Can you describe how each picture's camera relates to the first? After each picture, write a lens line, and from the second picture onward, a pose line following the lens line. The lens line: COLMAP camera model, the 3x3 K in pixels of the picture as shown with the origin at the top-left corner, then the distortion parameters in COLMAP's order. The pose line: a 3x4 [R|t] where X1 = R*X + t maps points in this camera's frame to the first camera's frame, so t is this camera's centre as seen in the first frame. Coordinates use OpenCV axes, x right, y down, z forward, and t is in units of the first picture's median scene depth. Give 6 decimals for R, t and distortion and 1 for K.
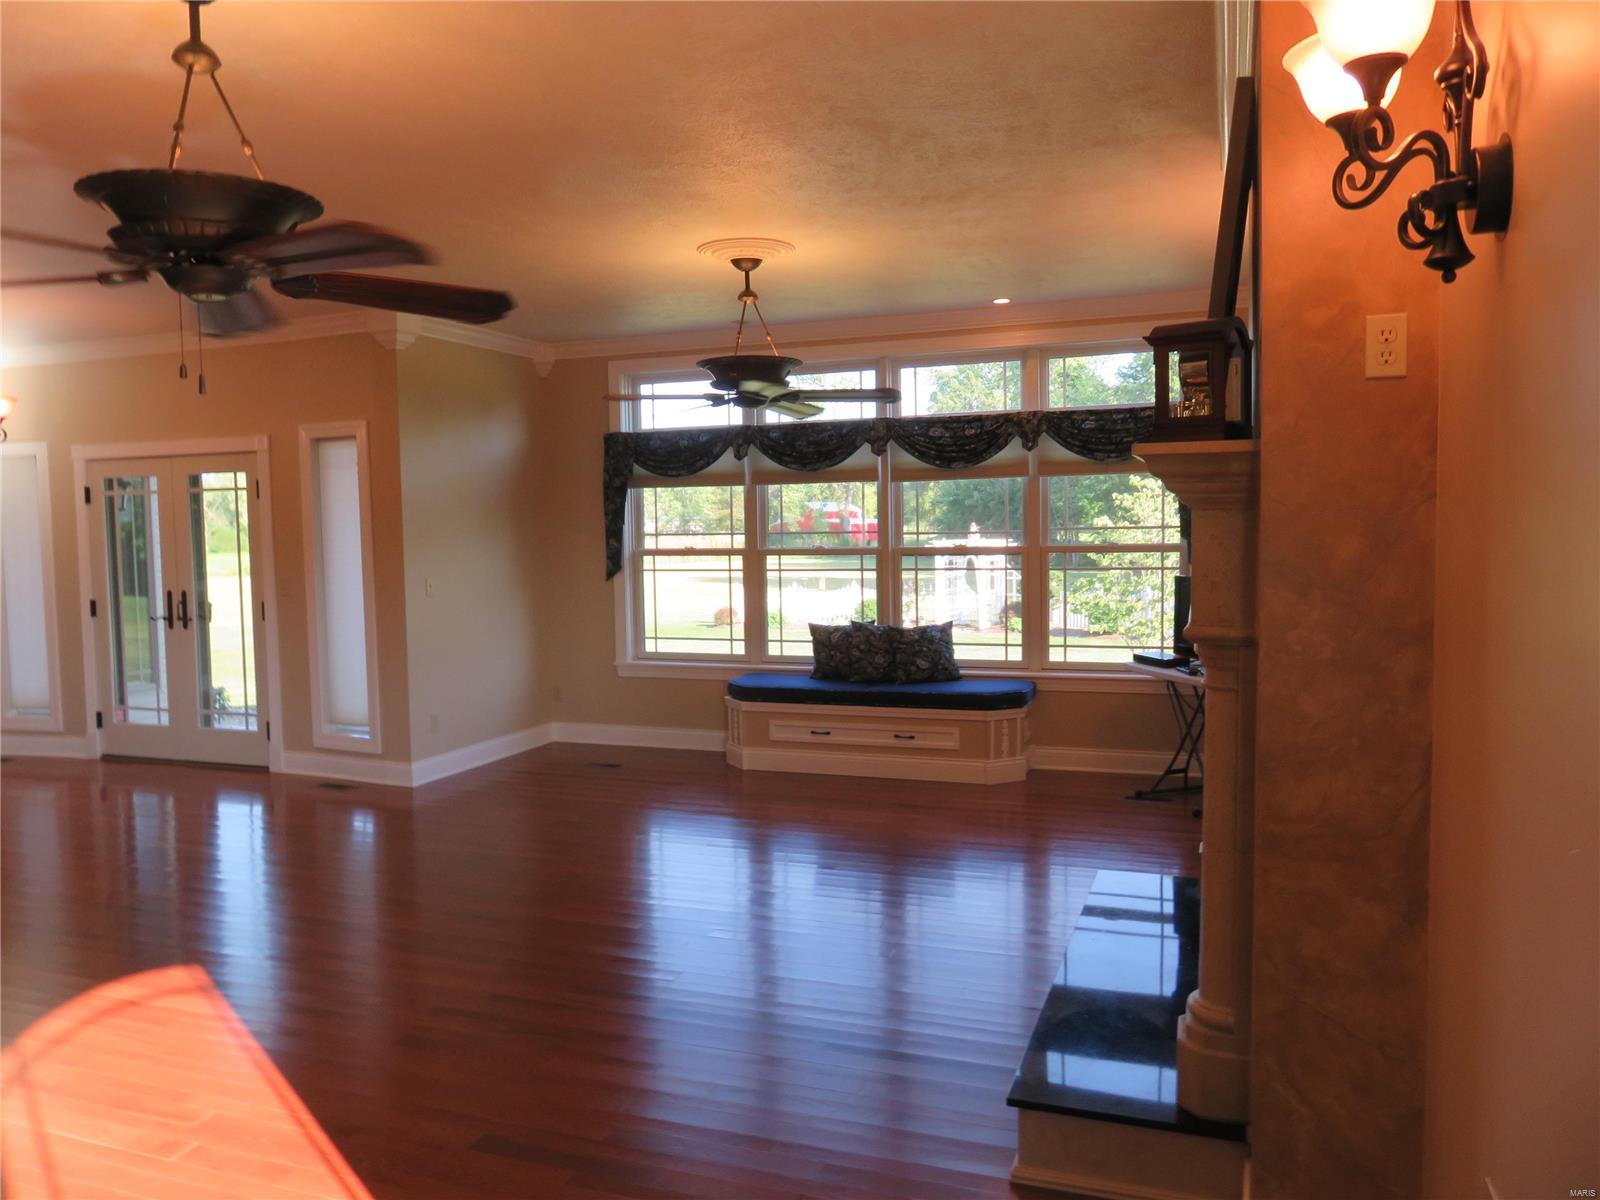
lens RADIAL K [[1193.9, 0, 811.5], [0, 1193.9, 594.6], [0, 0, 1]] dist [0.009561, -0.023451]
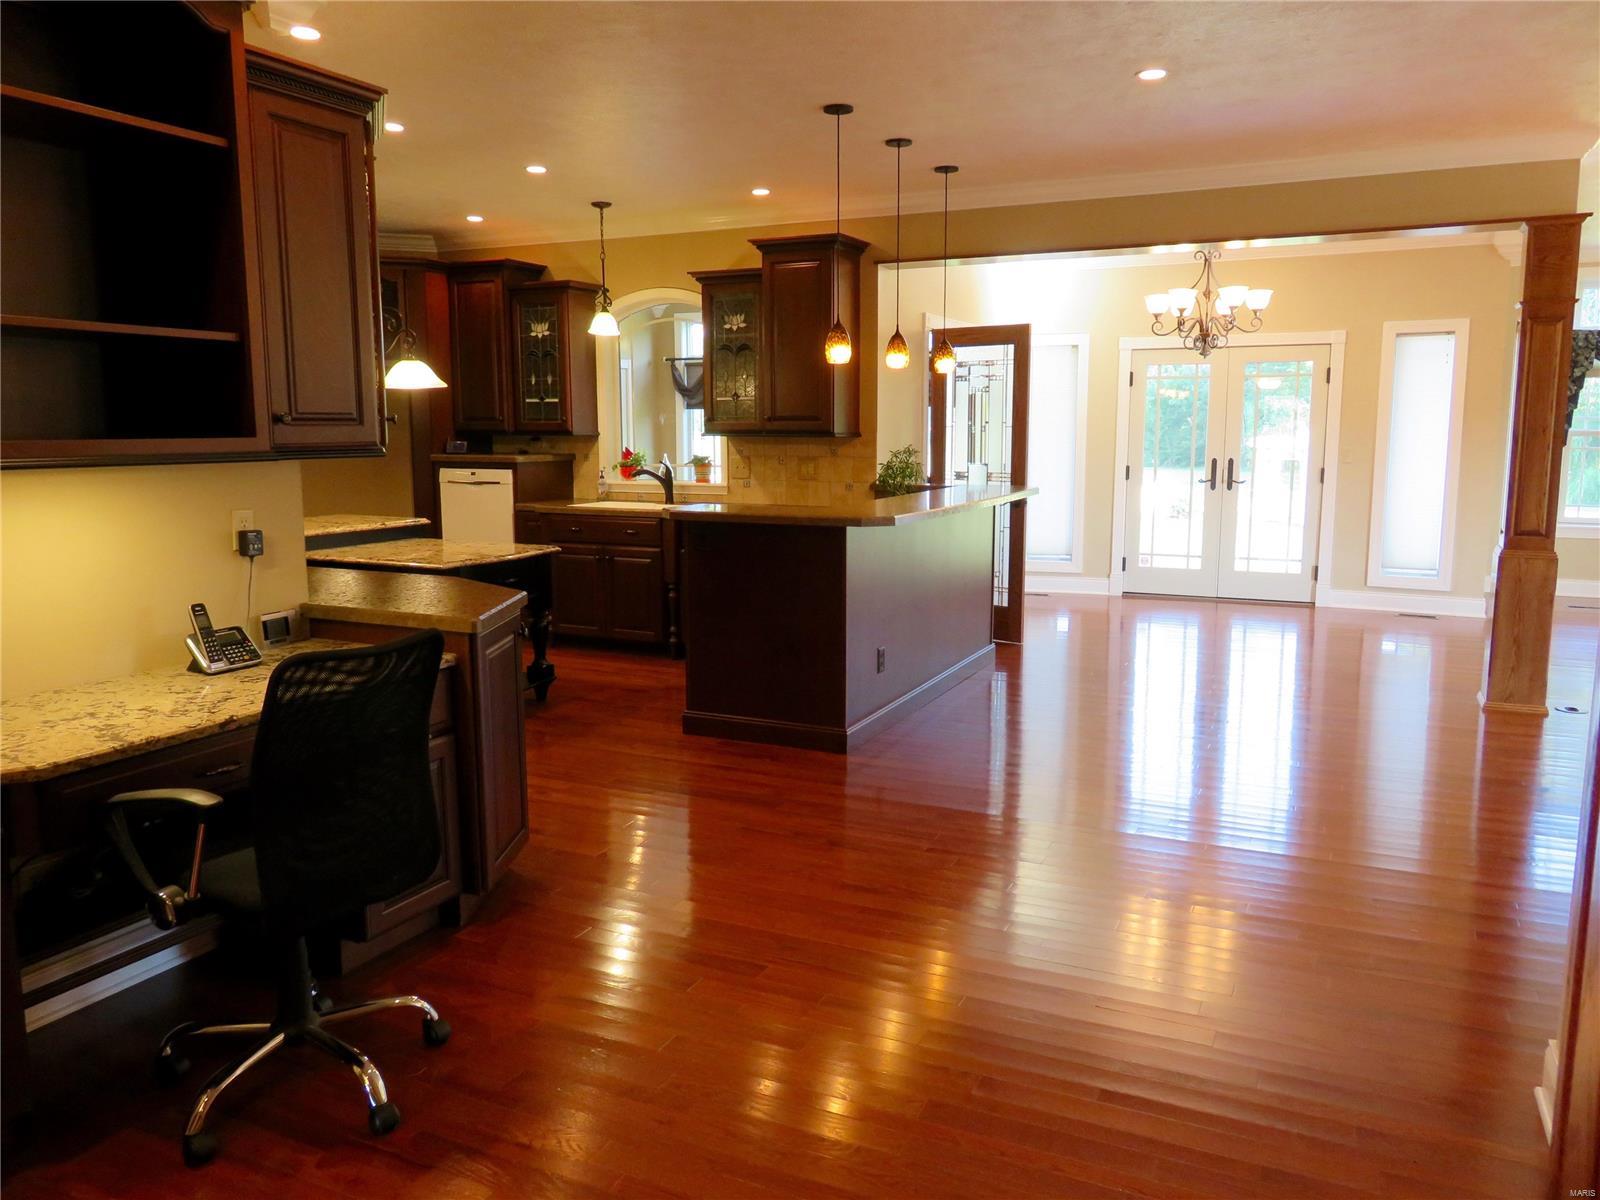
lens RADIAL K [[1193.9, 0, 804.2], [0, 1193.9, 602.7], [0, 0, 1]] dist [0.009561, -0.023451]
pose [[0.997294, 0.023432, -0.069686, -0.898990], [-0.017249, 0.995967, 0.088047, 0.045097], [0.071468, -0.086607, 0.993676, -0.269810]]
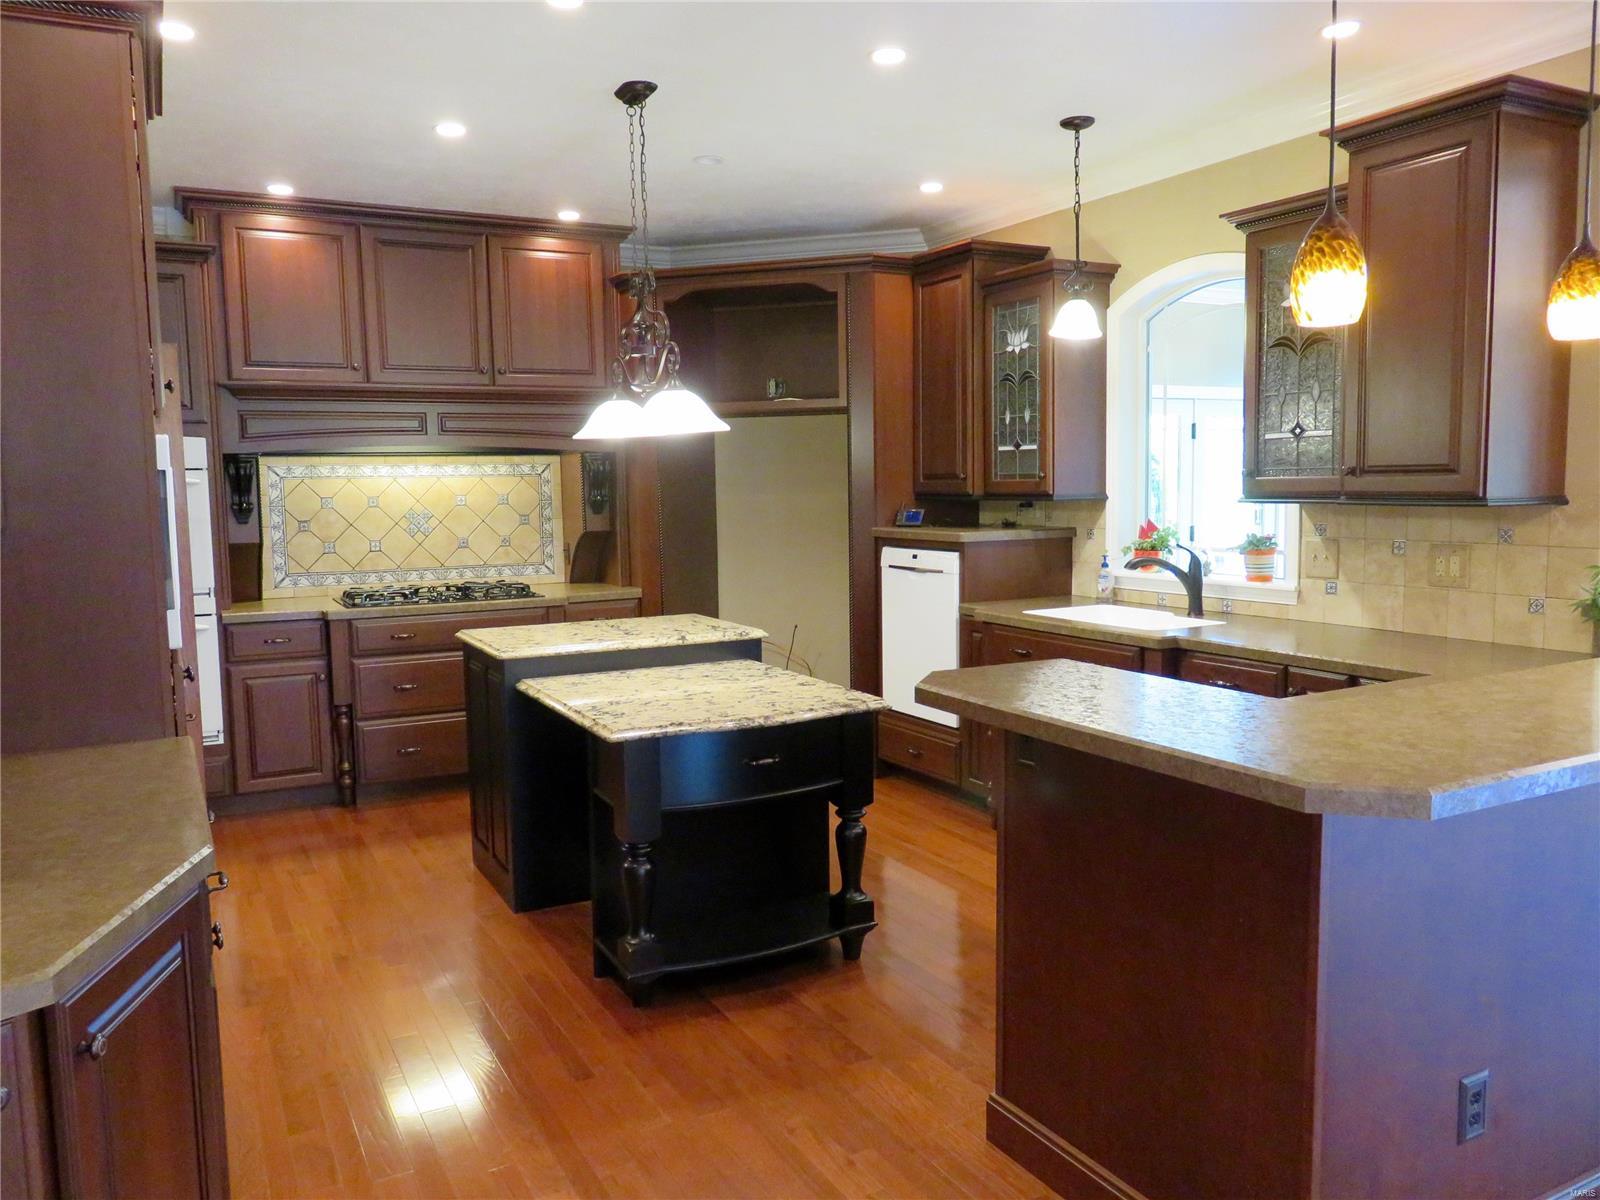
lens RADIAL K [[1193.9, 0, 806.3], [0, 1193.9, 605.7], [0, 0, 1]] dist [0.009561, -0.023451]
pose [[0.763881, 0.070557, -0.641489, -0.849239], [-0.037023, 0.997160, 0.065590, 0.015416], [0.644295, -0.026353, 0.764323, 0.153694]]
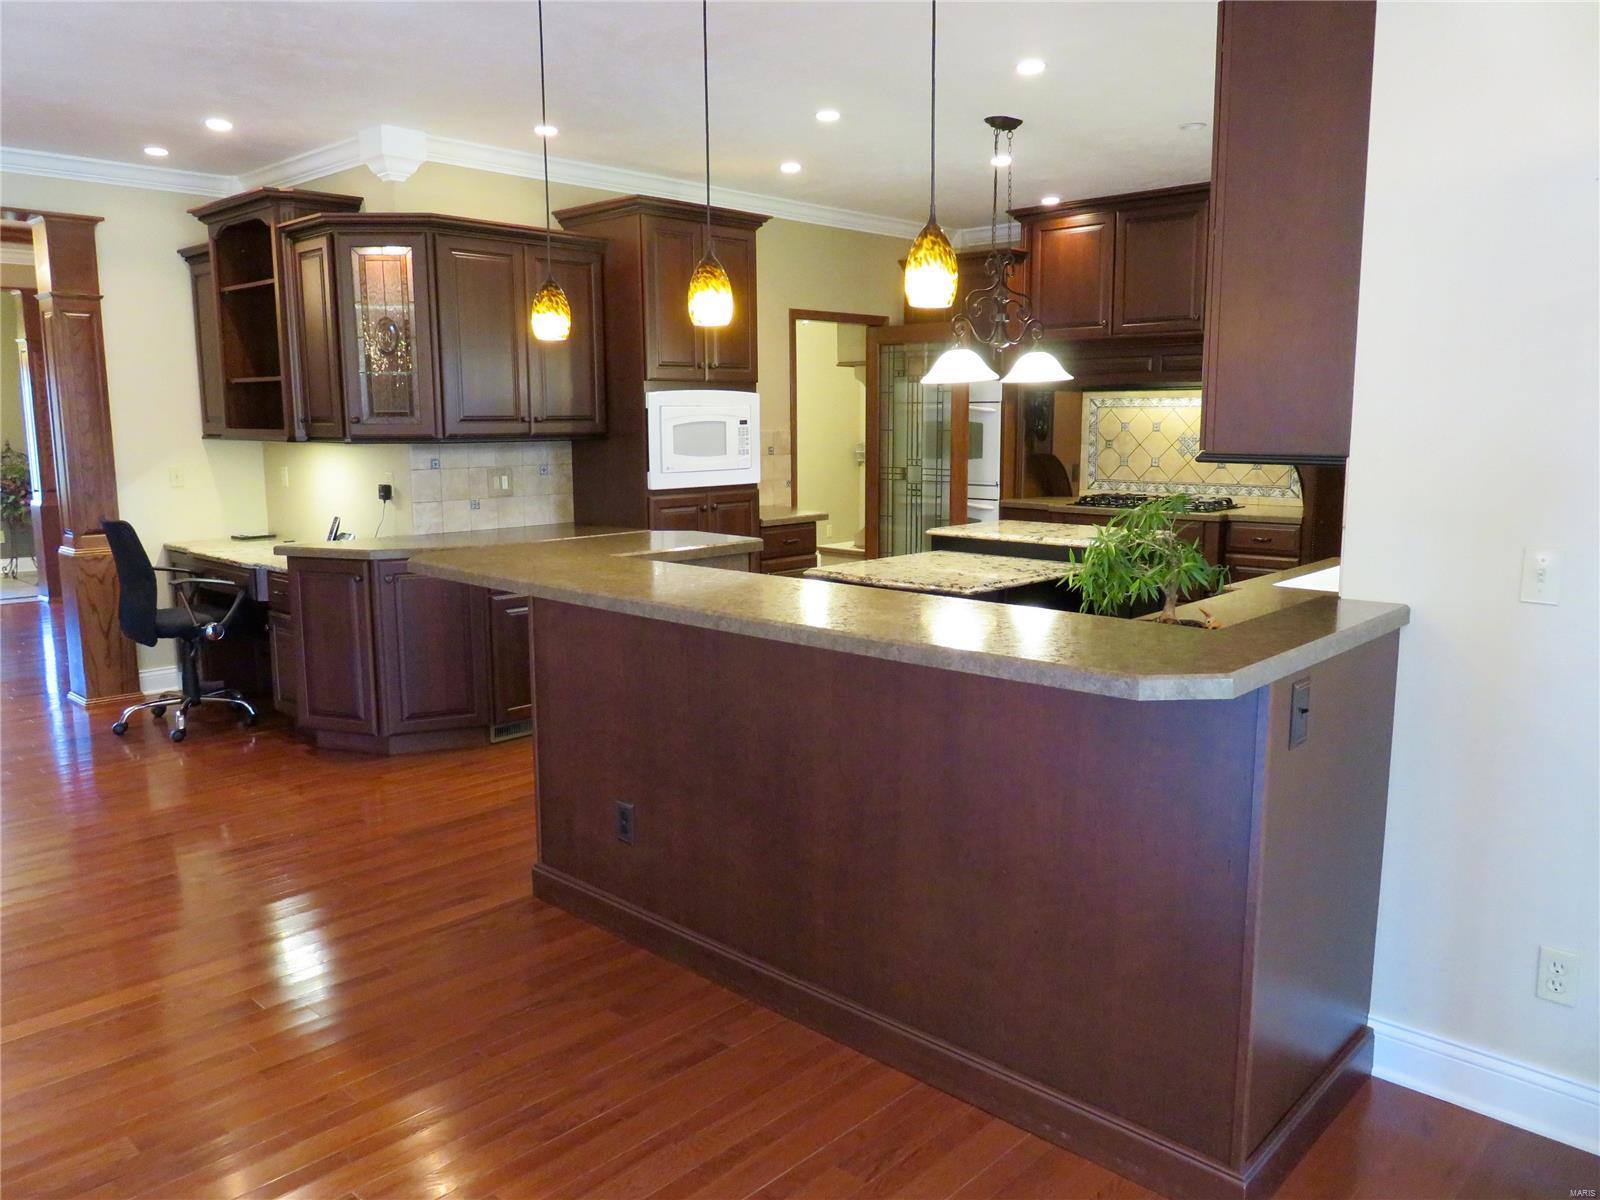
lens RADIAL K [[1193.9, 0, 791.2], [0, 1193.9, 599.4], [0, 0, 1]] dist [0.009561, -0.023451]
pose [[-0.393760, 0.155860, -0.905903, -0.530561], [-0.047460, 0.980759, 0.189367, -0.024827], [0.917987, 0.117559, -0.378786, 0.703987]]
